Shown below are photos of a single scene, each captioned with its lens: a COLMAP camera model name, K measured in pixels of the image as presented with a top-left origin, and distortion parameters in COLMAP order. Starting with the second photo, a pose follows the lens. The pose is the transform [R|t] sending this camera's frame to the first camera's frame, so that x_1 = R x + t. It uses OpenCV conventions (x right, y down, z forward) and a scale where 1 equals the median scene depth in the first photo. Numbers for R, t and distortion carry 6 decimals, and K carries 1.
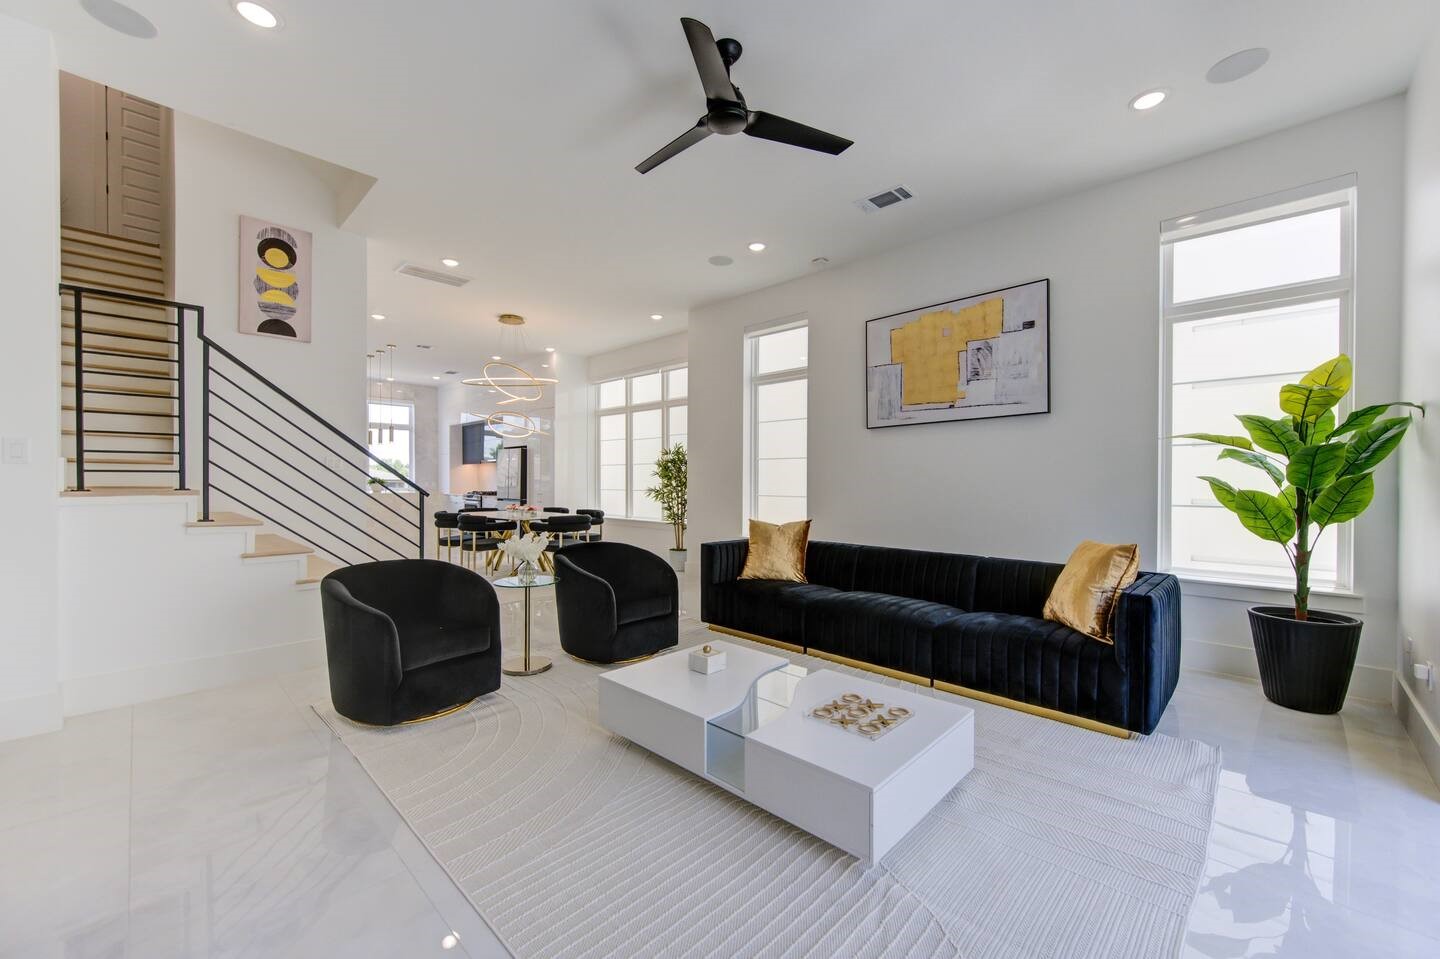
lens RADIAL K [[557.1, 0, 725.7], [0, 557.1, 485.0], [0, 0, 1]] dist [0.001787, -0.000157]
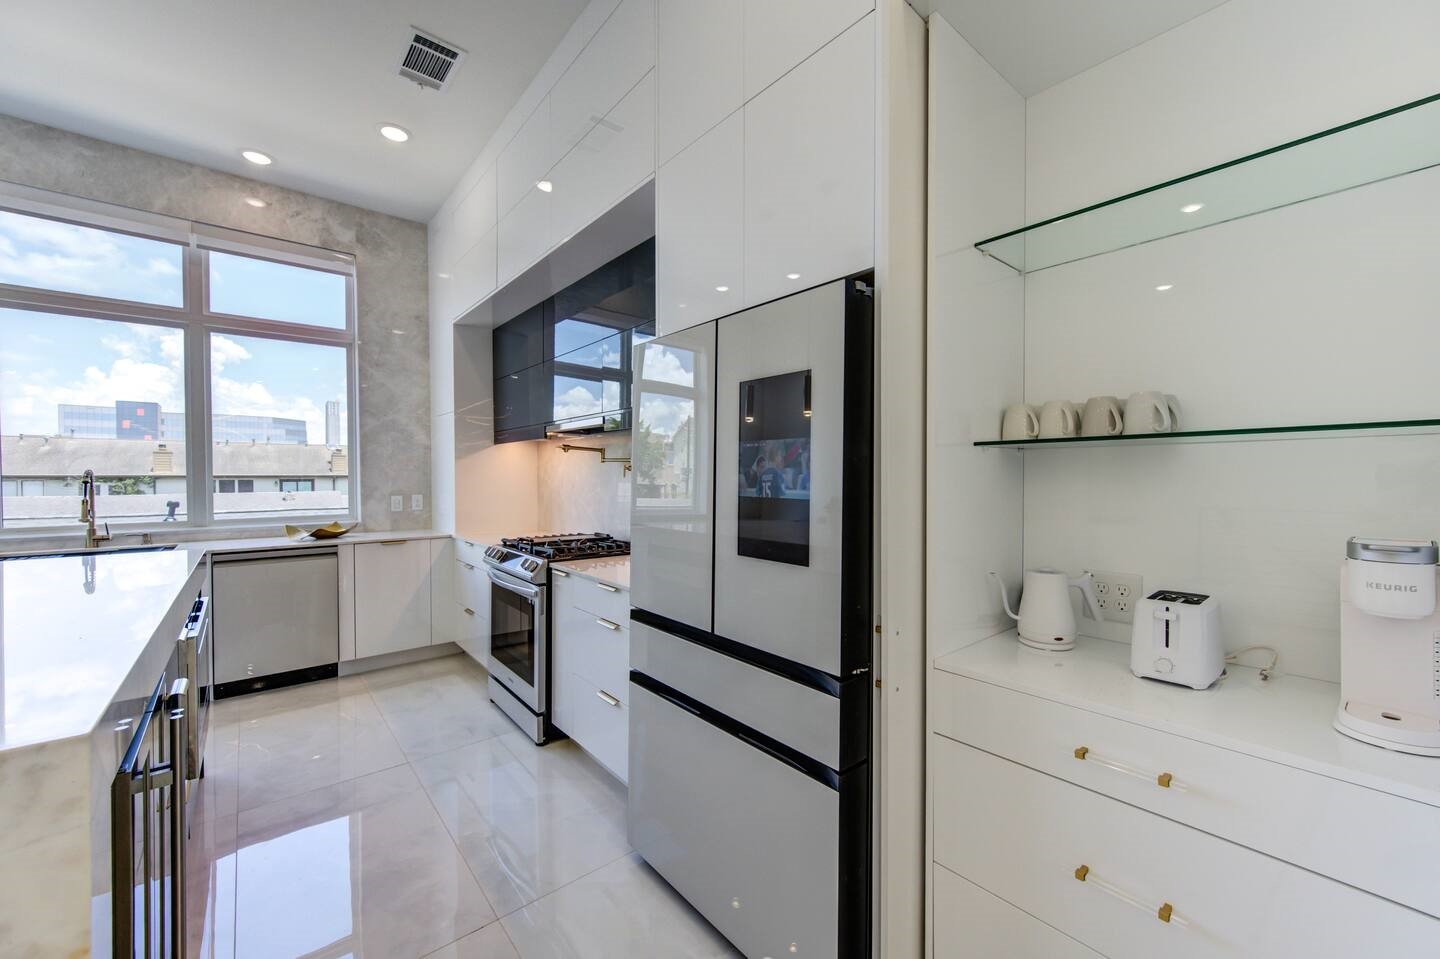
lens RADIAL K [[556.1, 0, 720.0], [0, 556.1, 479.5], [0, 0, 1]] dist [-0.000446, -0.000108]
pose [[0.993971, -0.003286, -0.109595, -0.441220], [0.003620, 0.999989, 0.002842, -0.024215], [0.109585, -0.003221, 0.993972, 1.001561]]
